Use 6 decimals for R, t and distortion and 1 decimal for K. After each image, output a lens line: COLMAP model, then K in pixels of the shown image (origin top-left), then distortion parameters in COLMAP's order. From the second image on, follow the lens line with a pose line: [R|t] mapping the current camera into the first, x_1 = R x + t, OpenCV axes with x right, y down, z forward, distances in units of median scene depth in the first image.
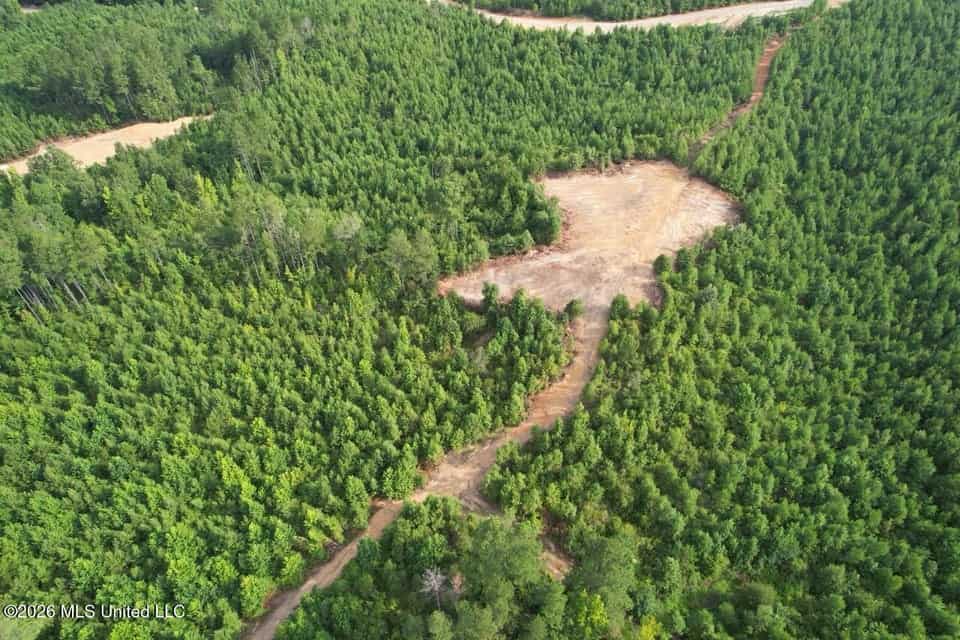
lens RADIAL K [[614.6, 0, 480.1], [0, 614.6, 320.1], [0, 0, 1]] dist [-0.072798, 0.066605]
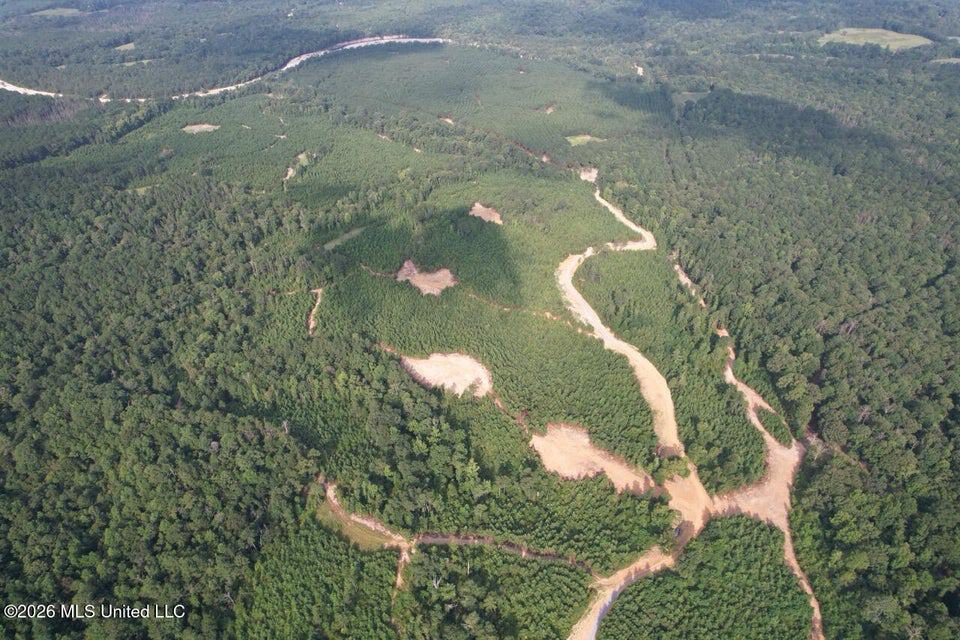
lens RADIAL K [[614.6, 0, 482.6], [0, 614.6, 324.3], [0, 0, 1]] dist [-0.072798, 0.066605]
pose [[0.043517, 0.590052, -0.806192, 5.501126], [-0.685439, 0.604709, 0.405587, -2.793787], [0.726829, 0.534945, 0.430760, -0.454917]]
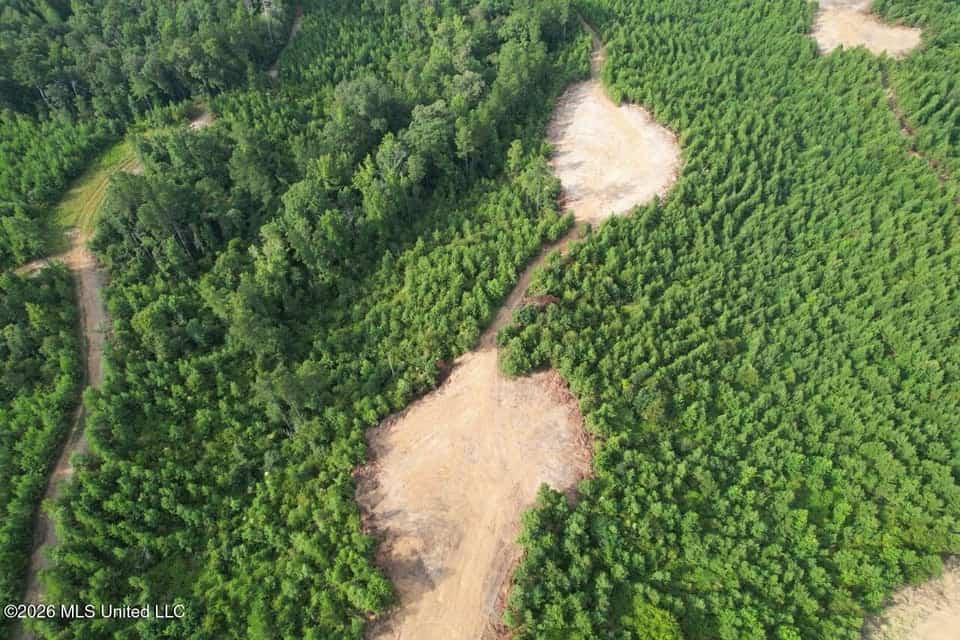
lens RADIAL K [[614.6, 0, 479.7], [0, 614.6, 324.7], [0, 0, 1]] dist [-0.072798, 0.066605]
pose [[-0.876194, 0.396059, -0.274631, 3.001288], [-0.312673, -0.033487, 0.949270, -2.241708], [0.366770, 0.917614, 0.153178, 1.703089]]
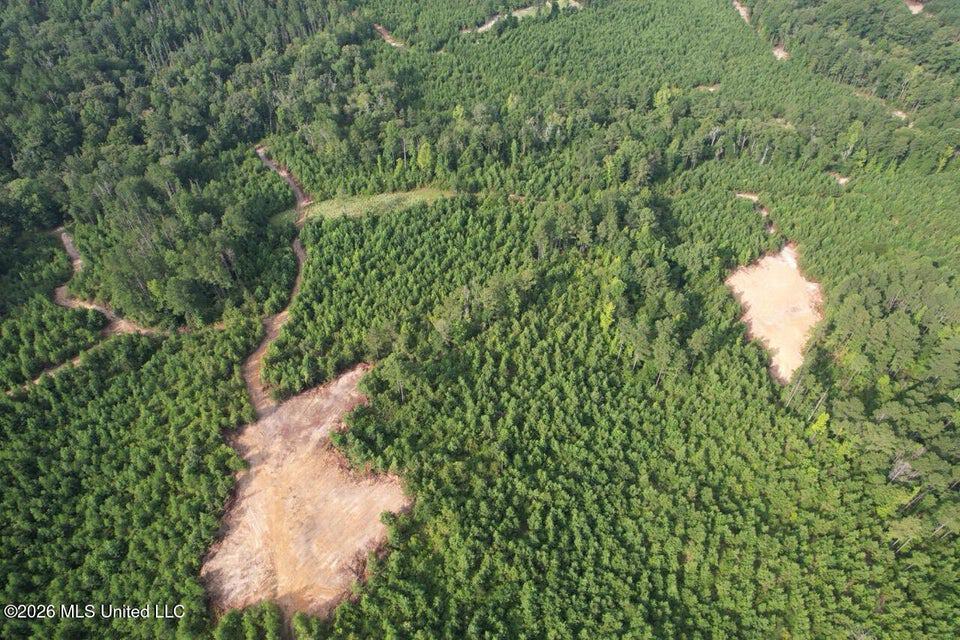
lens RADIAL K [[614.6, 0, 480.5], [0, 614.6, 326.3], [0, 0, 1]] dist [-0.072798, 0.066605]
pose [[-0.652422, 0.553706, -0.517451, 0.628144], [-0.509453, 0.185059, 0.840363, -1.923419], [0.561073, 0.811889, 0.161351, 1.155866]]
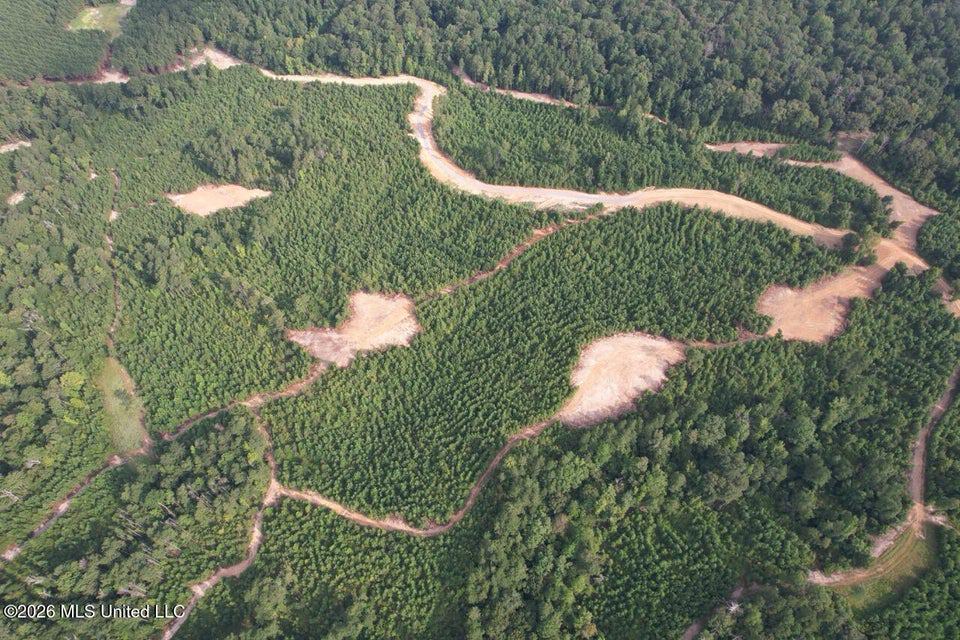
lens RADIAL K [[614.6, 0, 478.9], [0, 614.6, 322.9], [0, 0, 1]] dist [-0.072798, 0.066605]
pose [[0.923147, 0.317534, -0.216730, 1.786232], [-0.262938, 0.932758, 0.246630, -1.371708], [0.280470, -0.170689, 0.944564, -1.840533]]
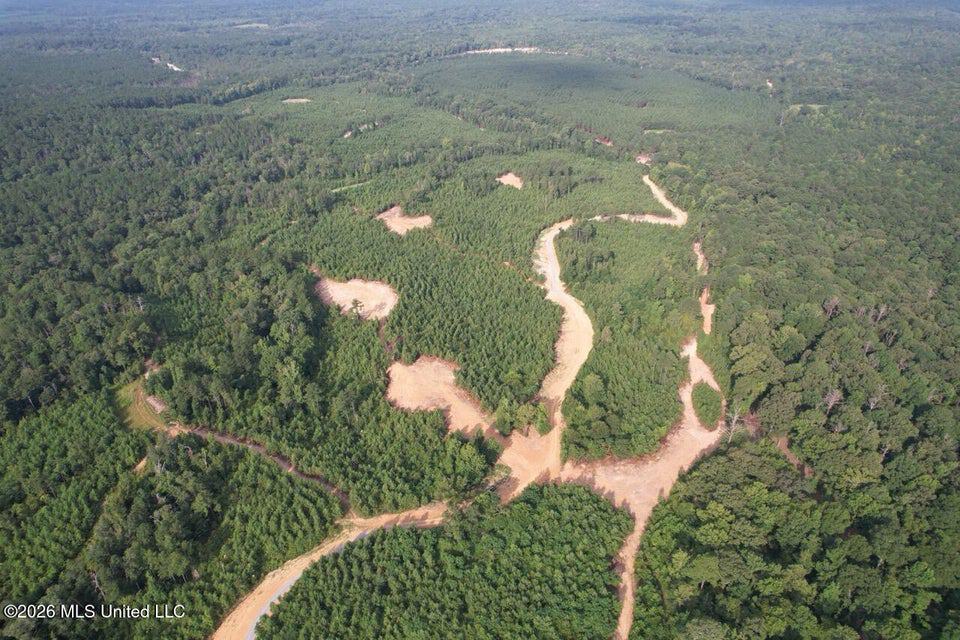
lens RADIAL K [[614.6, 0, 480.9], [0, 614.6, 325.7], [0, 0, 1]] dist [-0.072798, 0.066605]
pose [[-0.240404, 0.516116, -0.822089, 5.206321], [-0.663874, 0.530449, 0.527158, -3.114755], [0.708151, 0.672494, 0.215114, 1.450123]]
